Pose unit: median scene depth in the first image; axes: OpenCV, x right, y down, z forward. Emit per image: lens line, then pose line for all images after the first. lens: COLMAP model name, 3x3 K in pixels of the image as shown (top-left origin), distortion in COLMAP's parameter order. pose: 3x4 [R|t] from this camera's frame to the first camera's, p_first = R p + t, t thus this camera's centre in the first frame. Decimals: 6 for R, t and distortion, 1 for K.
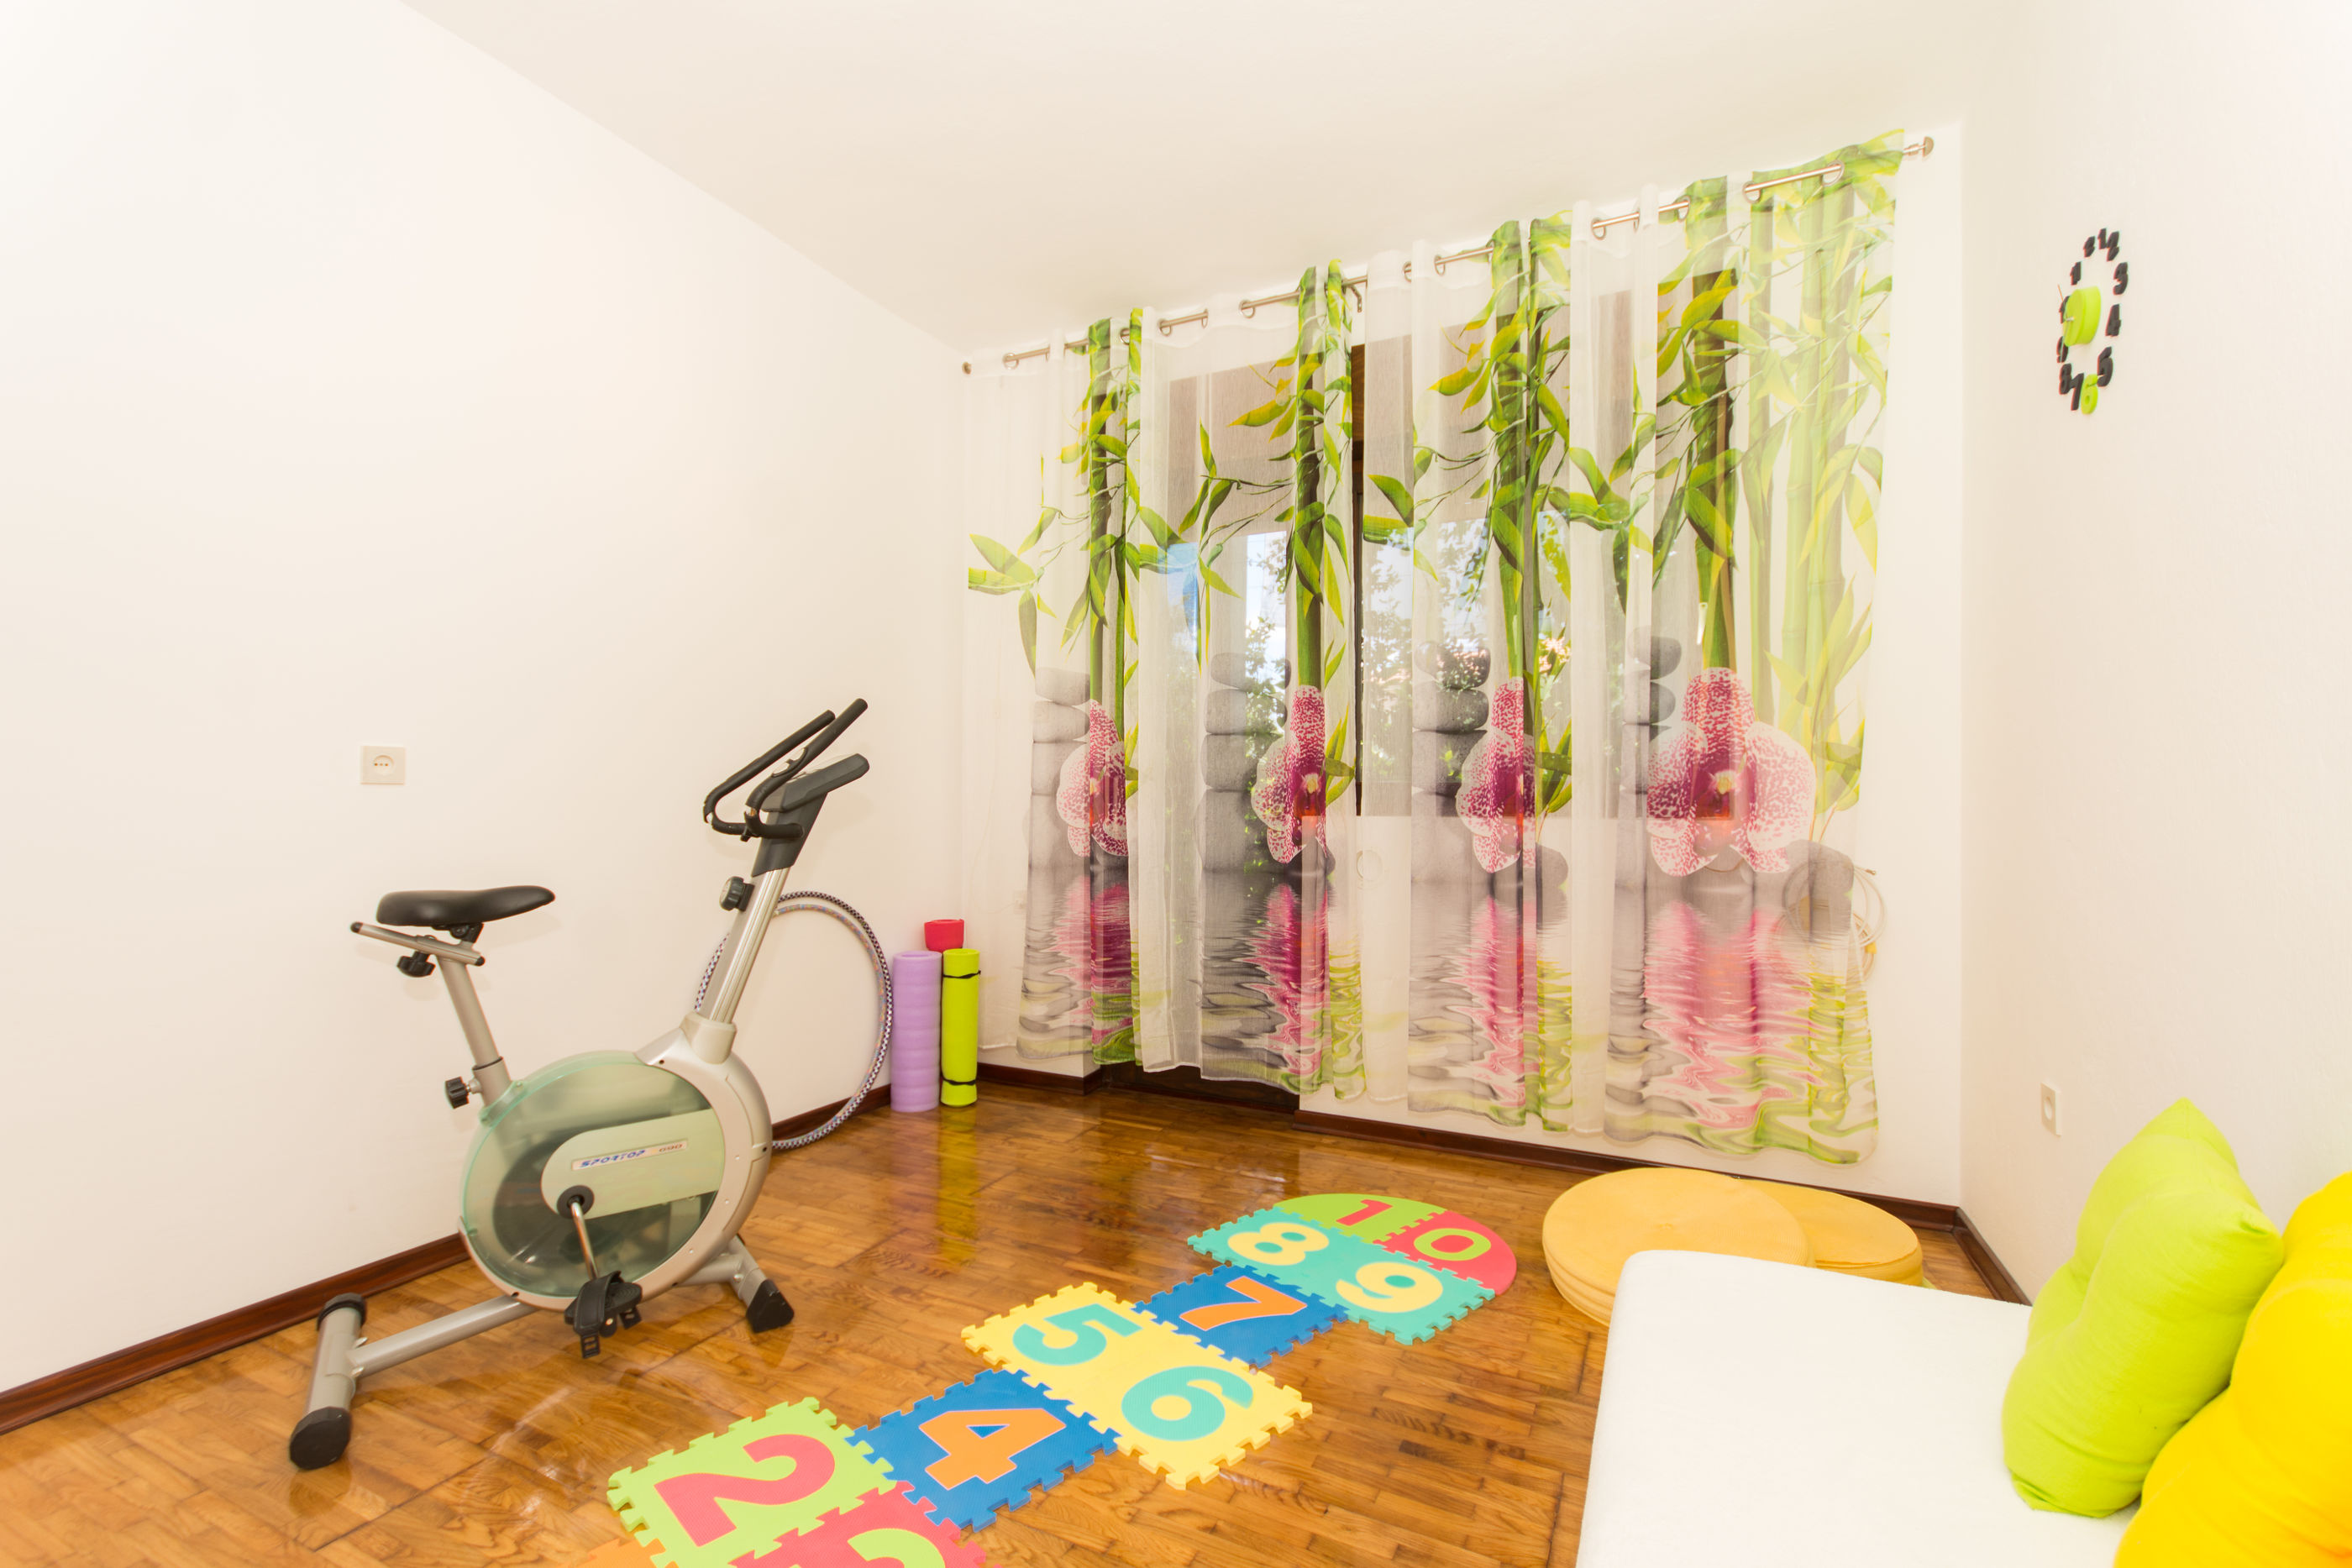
lens RADIAL K [[1028.9, 0, 1179.6], [0, 1028.9, 784.9], [0, 0, 1]] dist [0.009978, -0.003528]
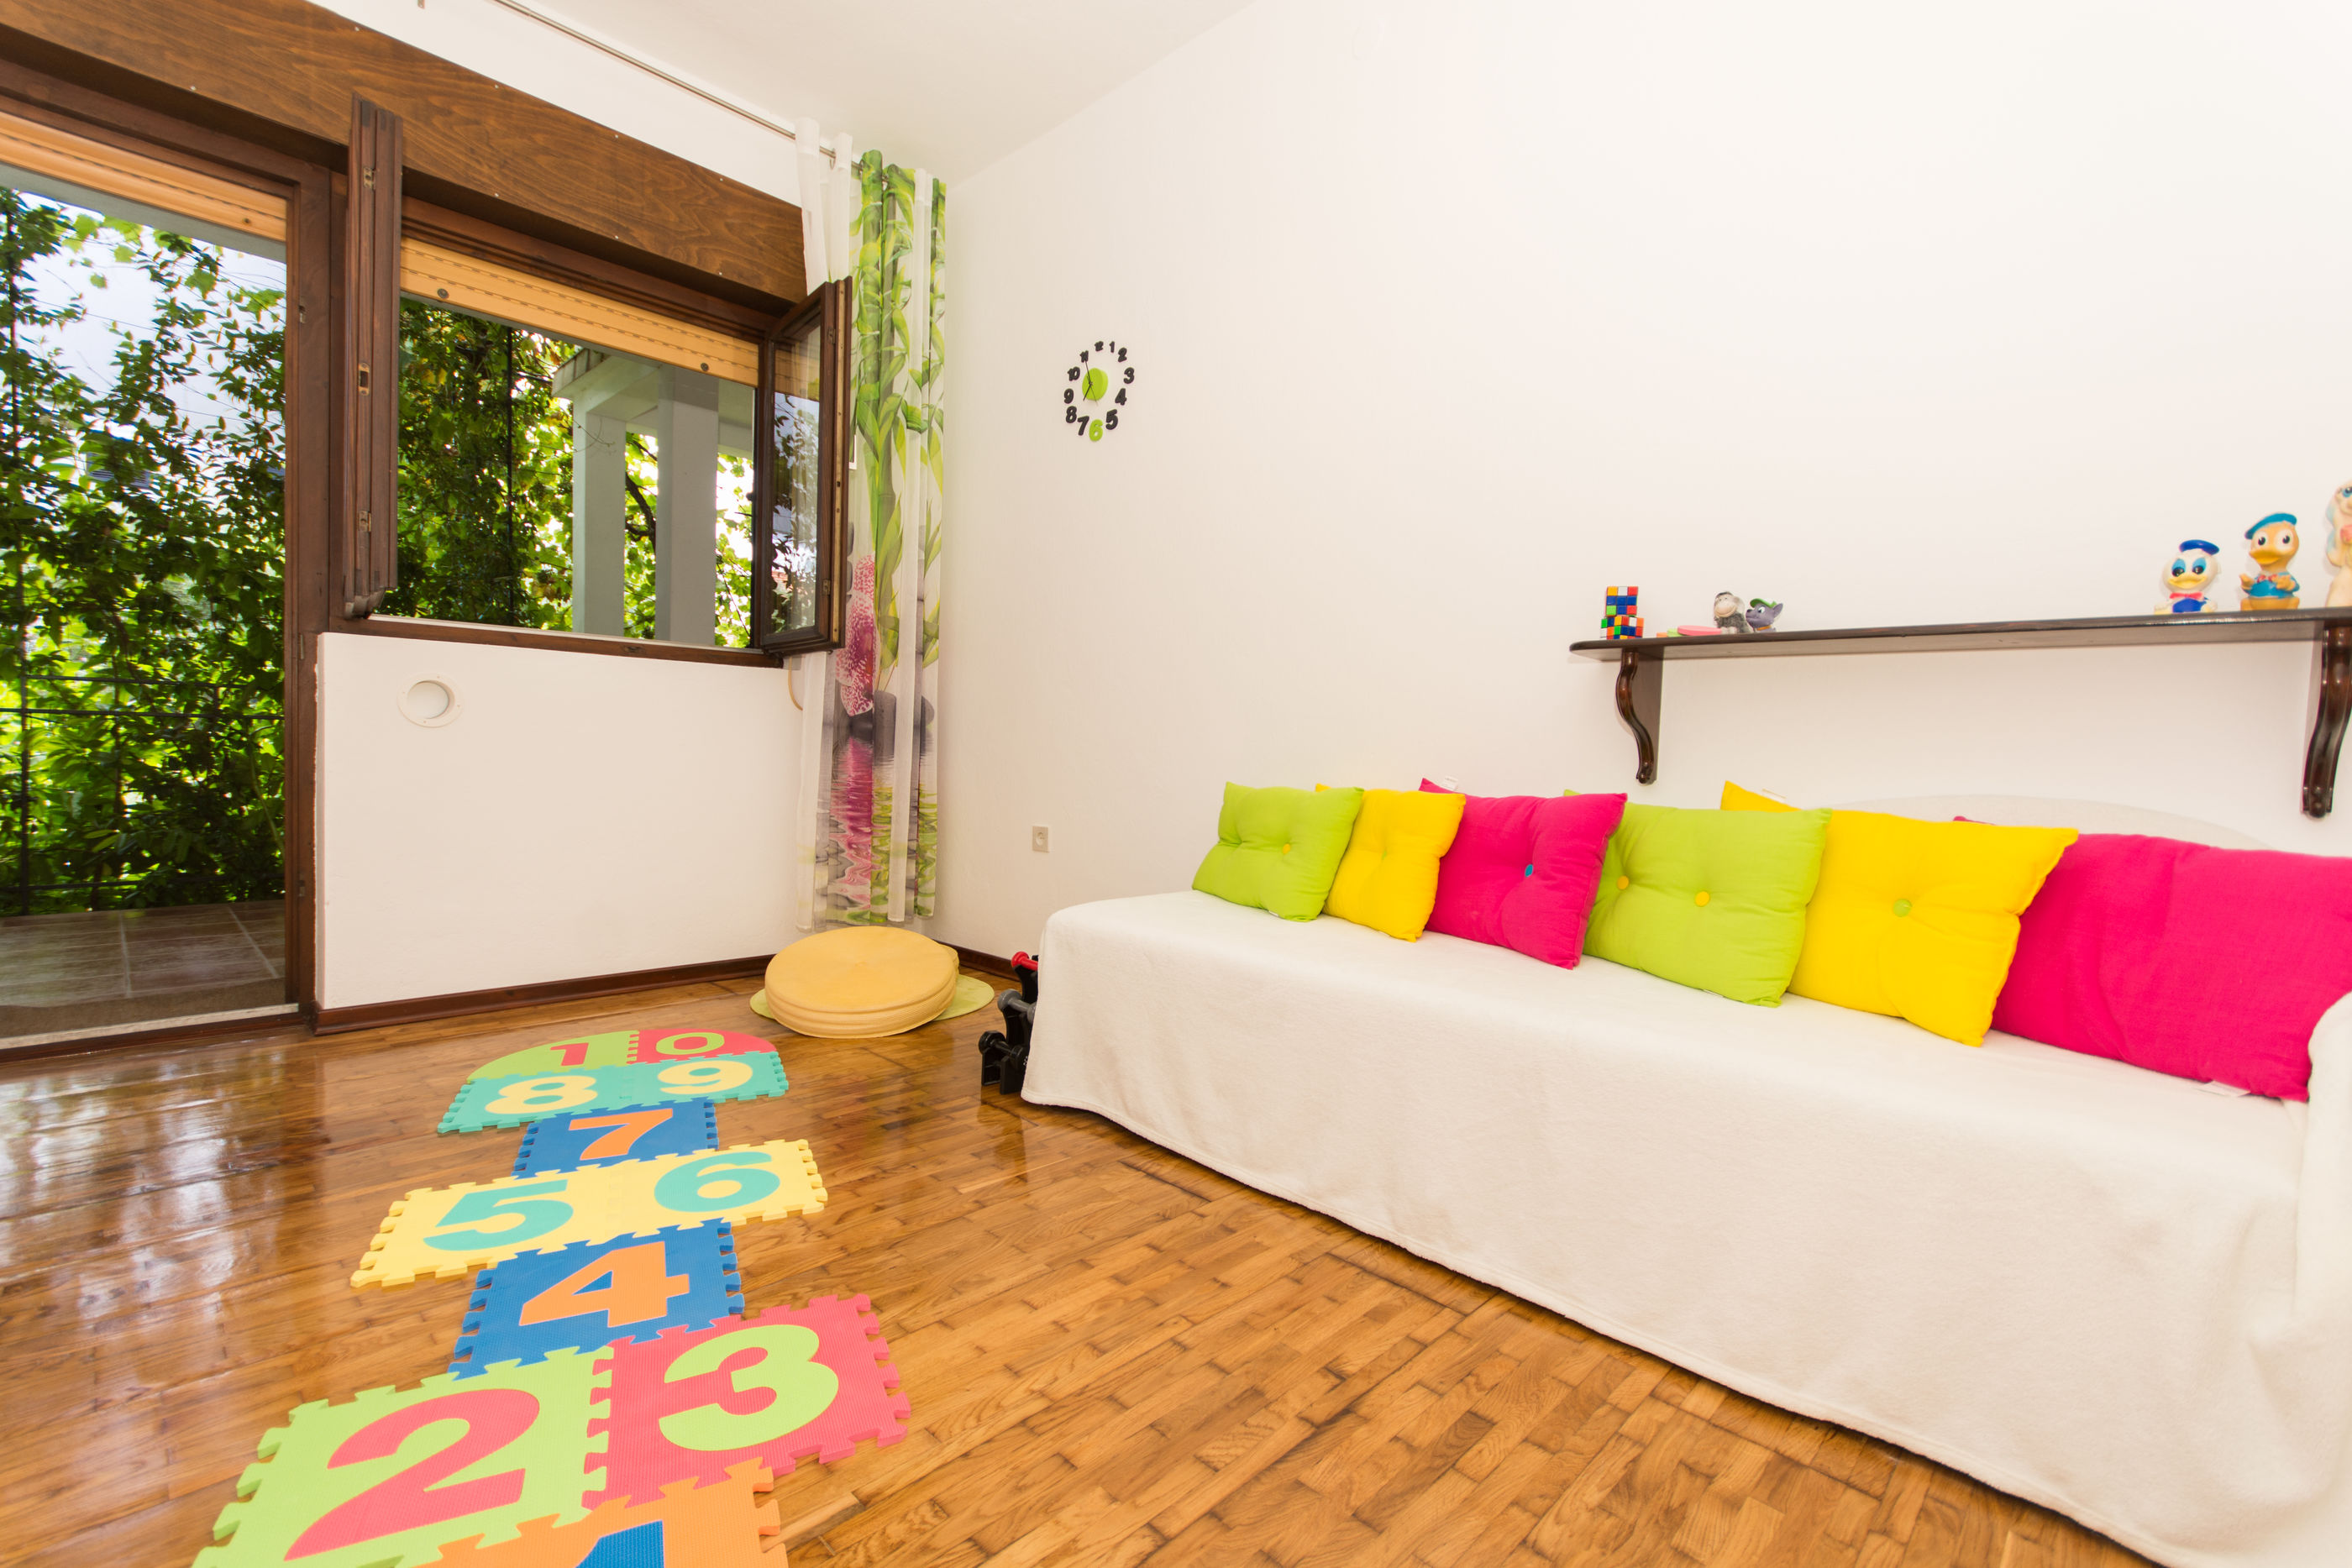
lens RADIAL K [[1028.9, 0, 1183.9], [0, 1028.9, 790.3], [0, 0, 1]] dist [0.009978, -0.003528]
pose [[0.299562, -0.037212, 0.953351, -0.724814], [-0.050487, 0.997221, 0.054788, 0.124452], [-0.952740, -0.064544, 0.296851, 0.265911]]
